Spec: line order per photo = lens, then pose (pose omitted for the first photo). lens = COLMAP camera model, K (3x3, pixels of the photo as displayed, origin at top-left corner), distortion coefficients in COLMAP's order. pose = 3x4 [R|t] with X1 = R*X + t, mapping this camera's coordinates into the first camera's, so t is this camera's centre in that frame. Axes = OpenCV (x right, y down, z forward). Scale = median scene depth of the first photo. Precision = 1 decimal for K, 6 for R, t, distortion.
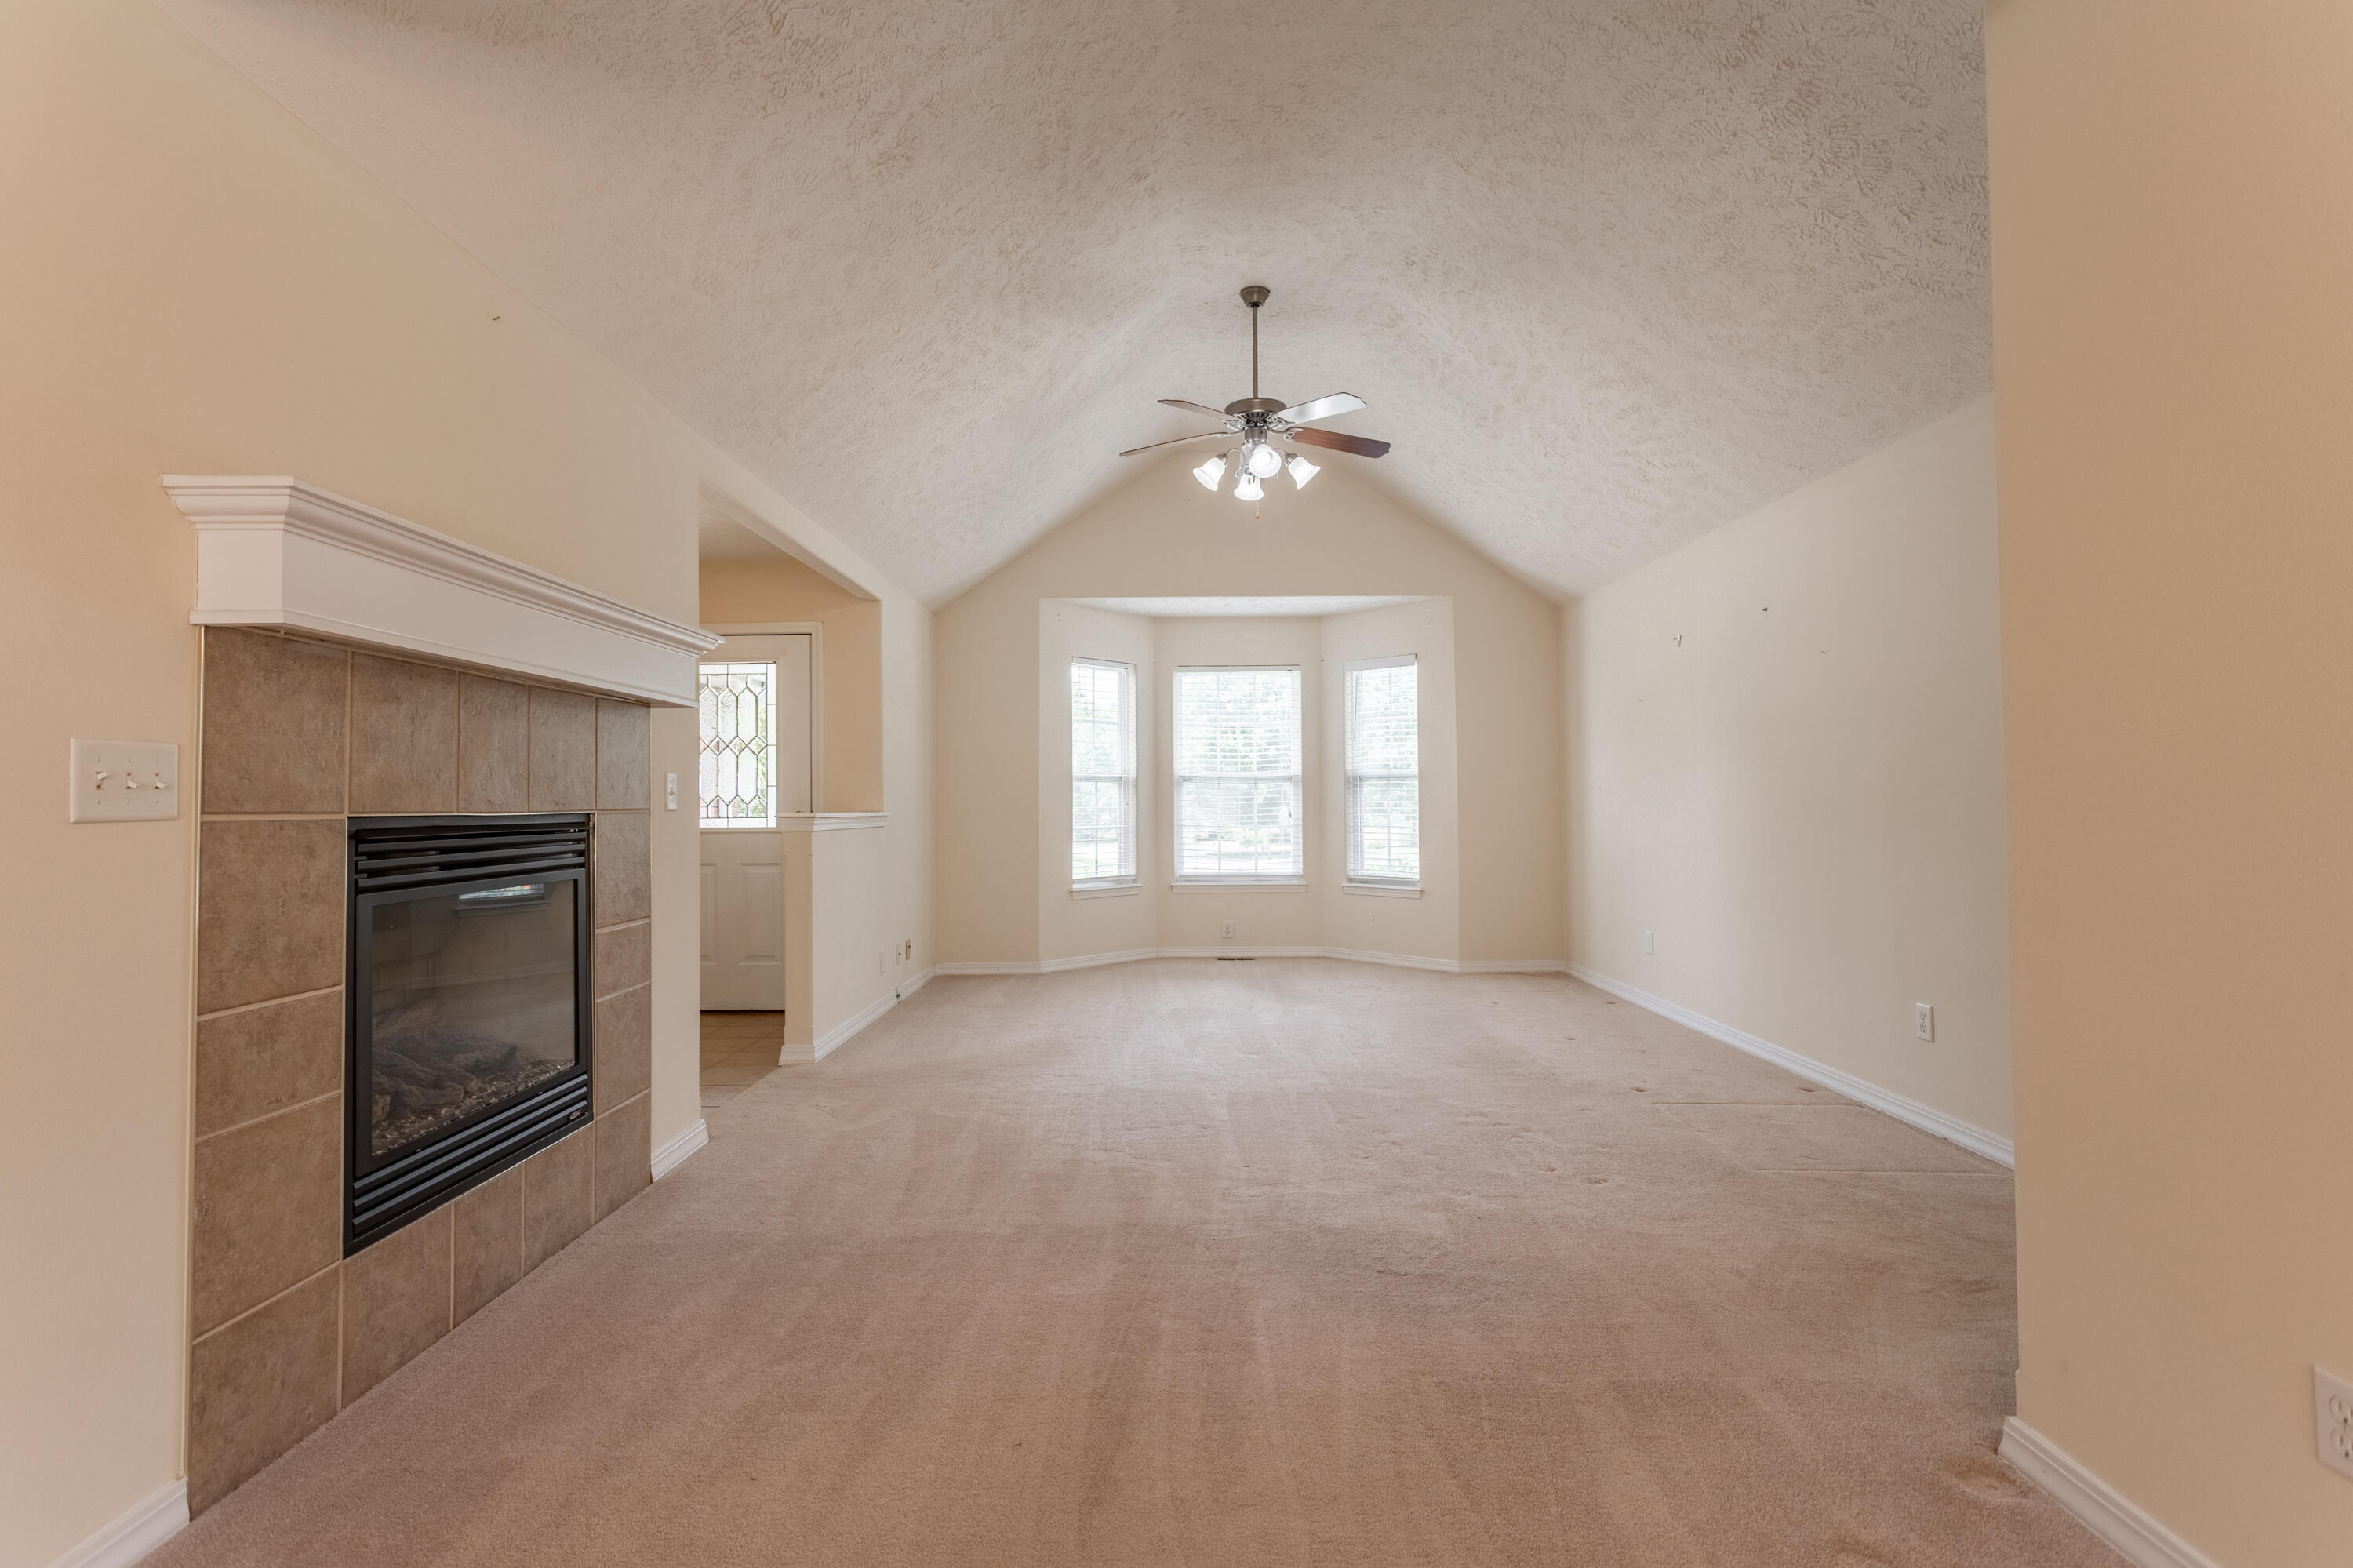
lens RADIAL K [[1110.5, 0, 1156.8], [0, 1110.5, 774.9], [0, 0, 1]] dist [-0.001038, 0.002478]
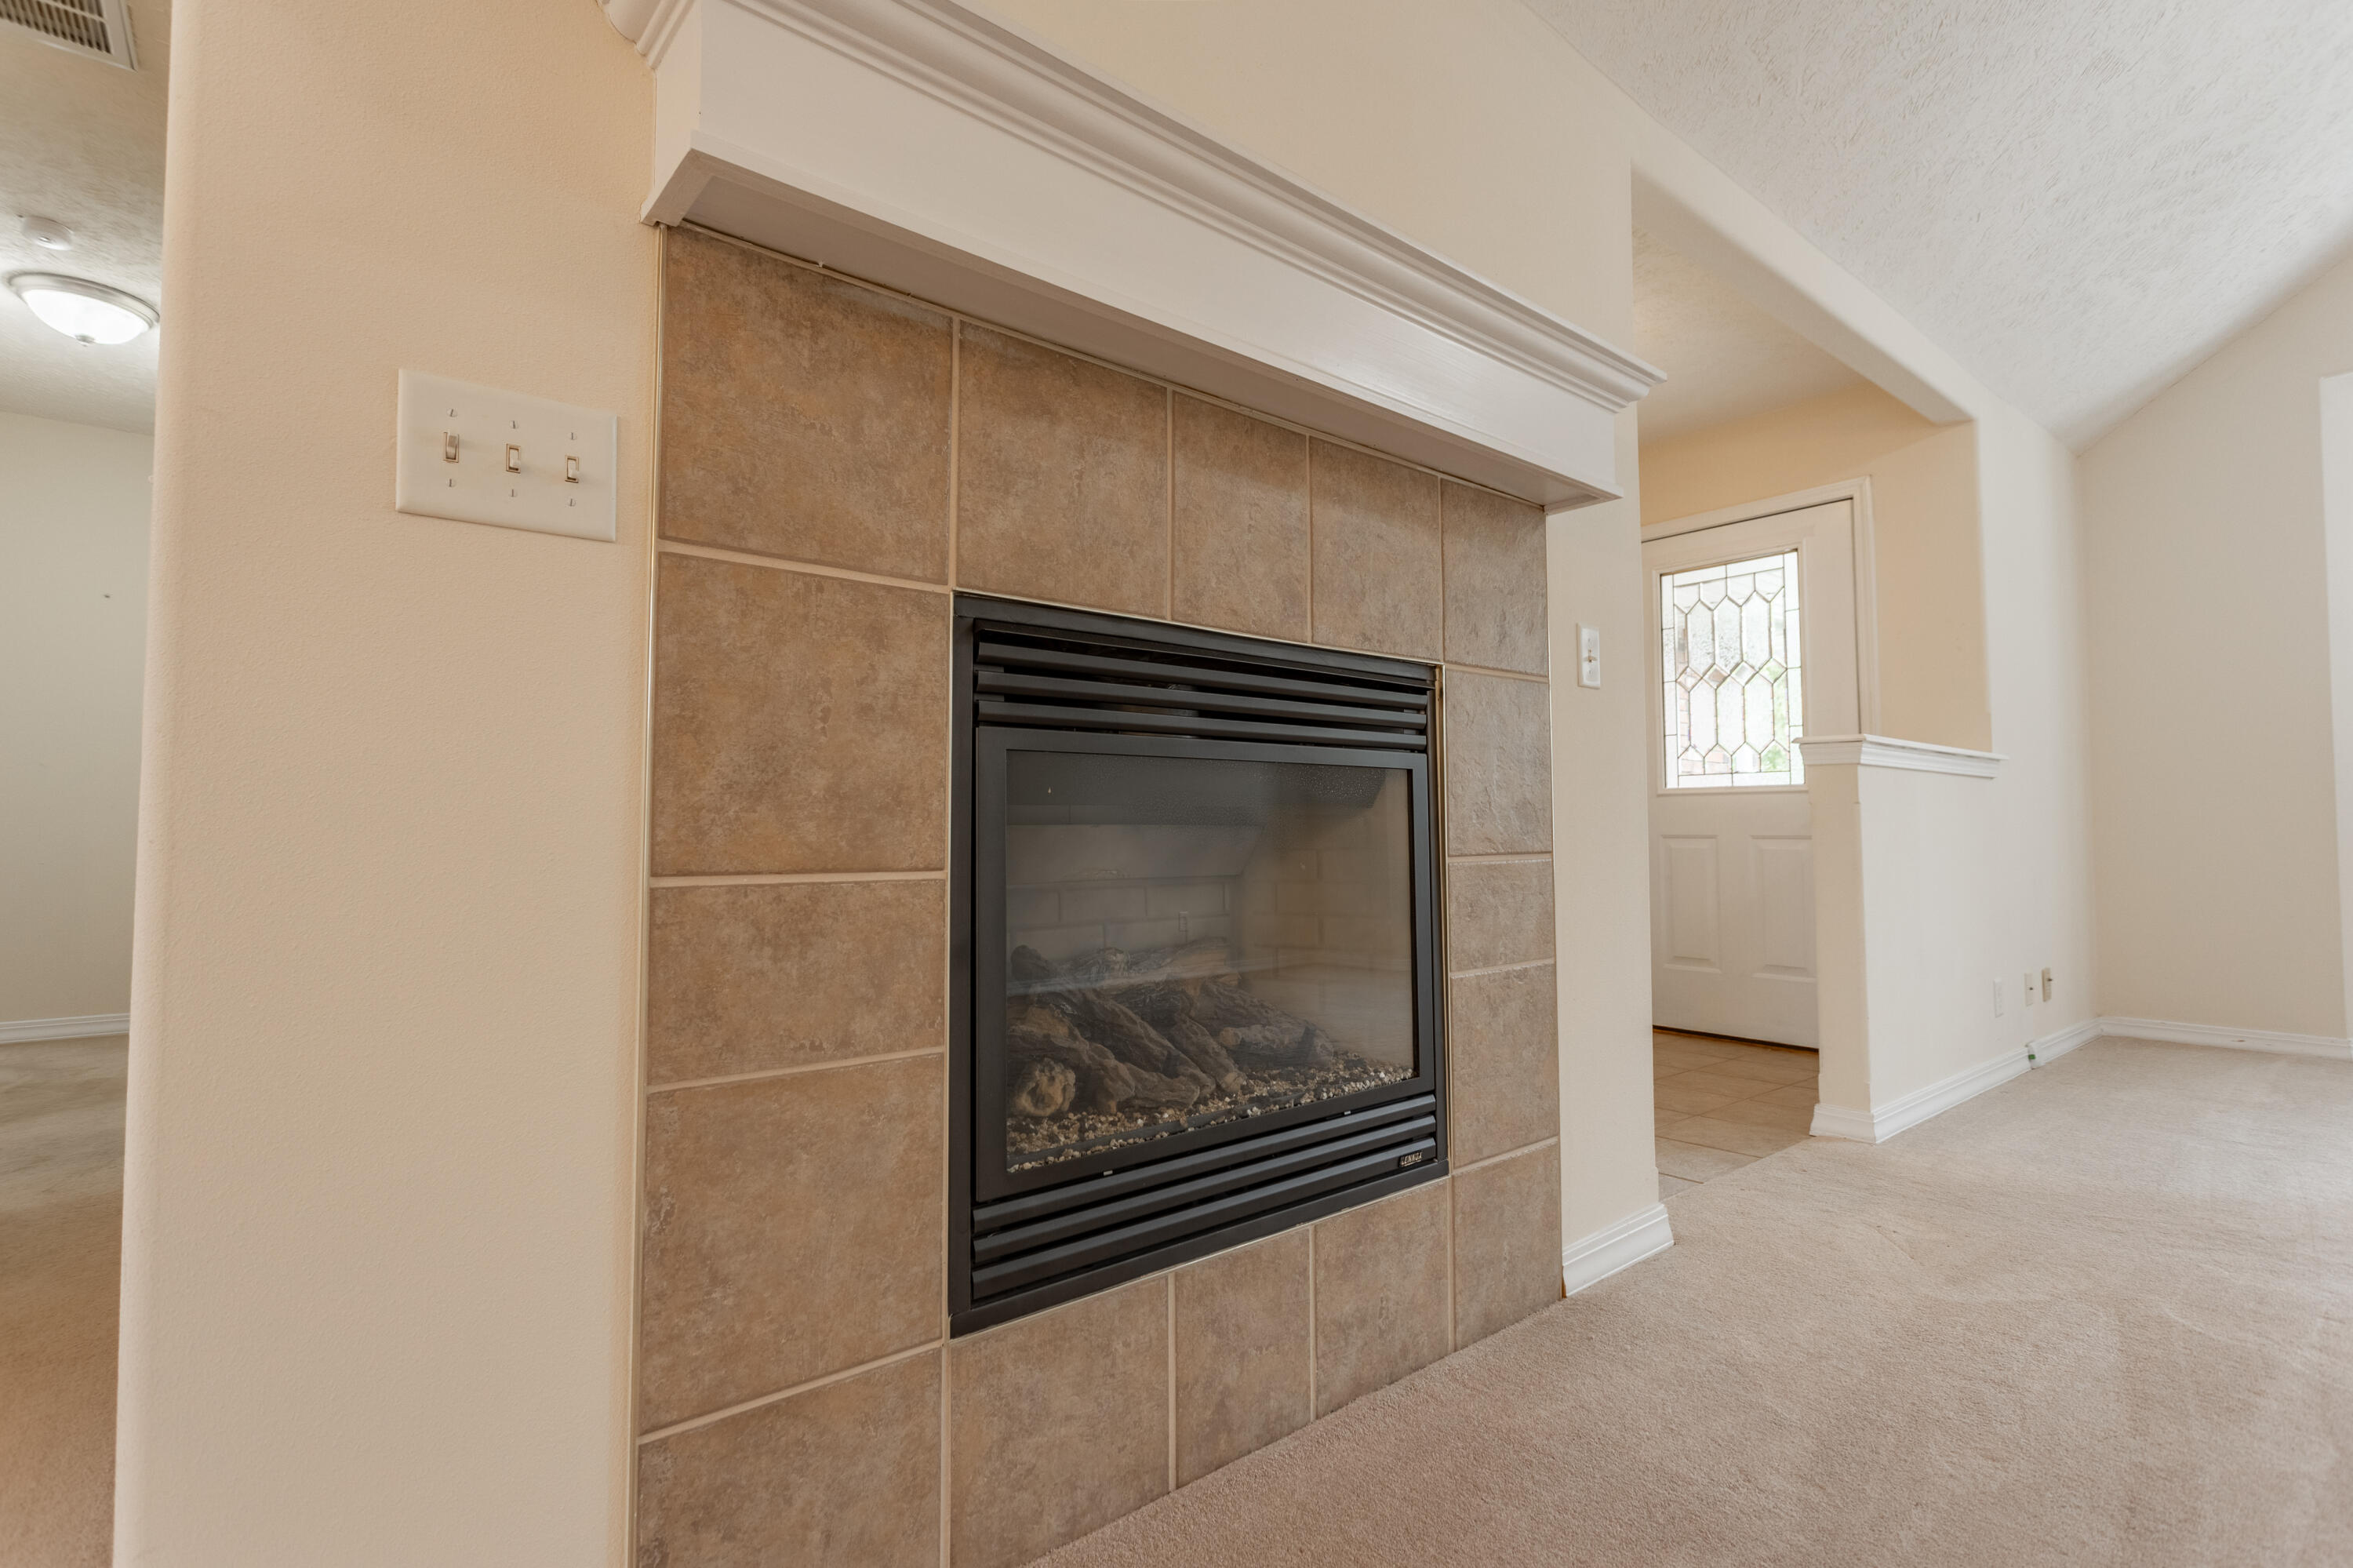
lens RADIAL K [[1110.5, 0, 1156.7], [0, 1110.5, 777.2], [0, 0, 1]] dist [-0.001038, 0.002478]
pose [[0.641811, -0.028428, -0.766336, -0.086231], [0.015416, 0.999589, -0.024170, 0.065629], [0.766708, 0.003699, 0.641986, 0.298130]]
